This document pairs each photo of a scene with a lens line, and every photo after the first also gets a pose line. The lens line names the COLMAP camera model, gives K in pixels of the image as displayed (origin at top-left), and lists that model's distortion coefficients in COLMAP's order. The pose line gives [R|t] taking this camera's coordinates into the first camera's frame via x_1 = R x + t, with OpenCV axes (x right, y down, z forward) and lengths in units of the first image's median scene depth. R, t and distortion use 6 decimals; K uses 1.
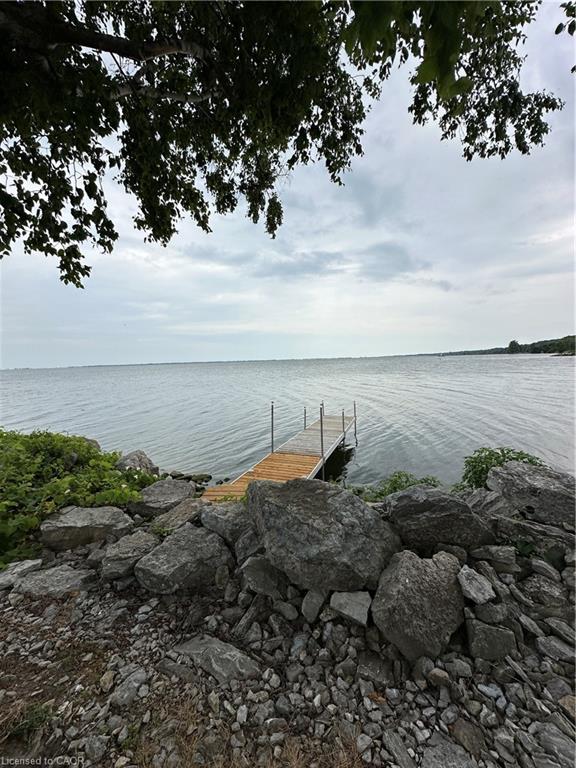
lens RADIAL K [[307.2, 0, 288.0], [0, 307.2, 384.0], [0, 0, 1]] dist [-0.000545, -0.000139]
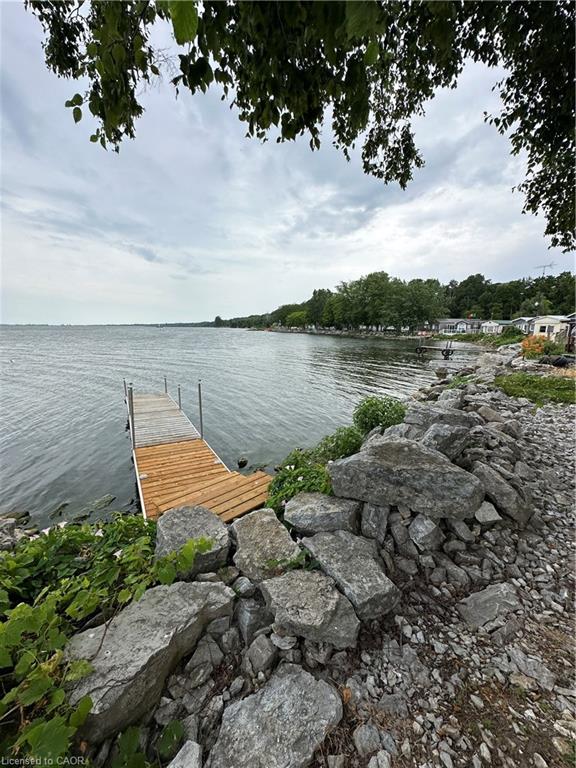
lens RADIAL K [[307.2, 0, 288.0], [0, 307.2, 384.0], [0, 0, 1]] dist [-0.000545, -0.000139]
pose [[0.651882, -0.102776, 0.751323, -0.555538], [0.031812, 0.993607, 0.108317, -0.016355], [-0.757653, -0.046709, 0.650985, 0.329611]]
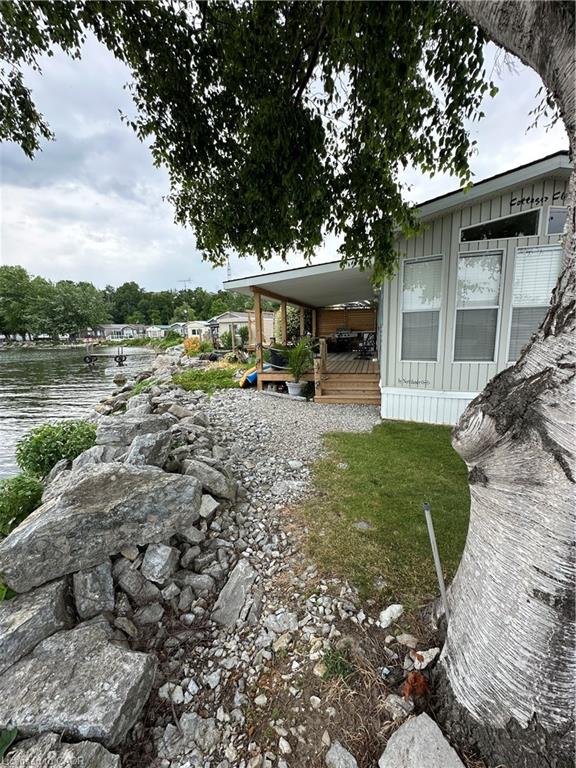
lens RADIAL K [[305.7, 0, 289.9], [0, 305.7, 381.4], [0, 0, 1]] dist [0.000207, 0.000368]
pose [[-0.276349, -0.123062, 0.953146, -0.494888], [0.109908, 0.981214, 0.158552, -0.019475], [-0.954752, 0.148574, -0.257633, 0.374330]]
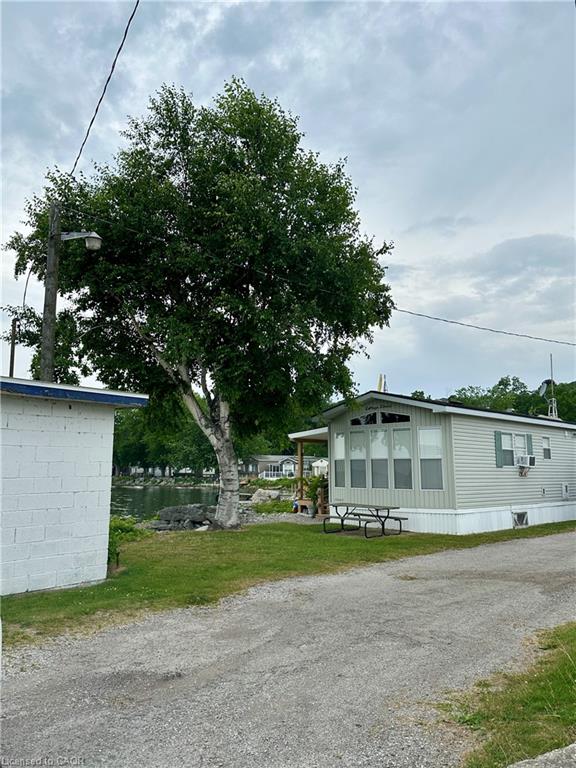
lens RADIAL K [[624.3, 0, 288.0], [0, 624.3, 384.0], [0, 0, 1]] dist [0.131238, 0.000858]
pose [[0.231033, 0.163919, 0.959038, -2.518460], [0.071016, 0.980235, -0.184650, 0.128814], [-0.970351, 0.110767, 0.214826, -0.481564]]
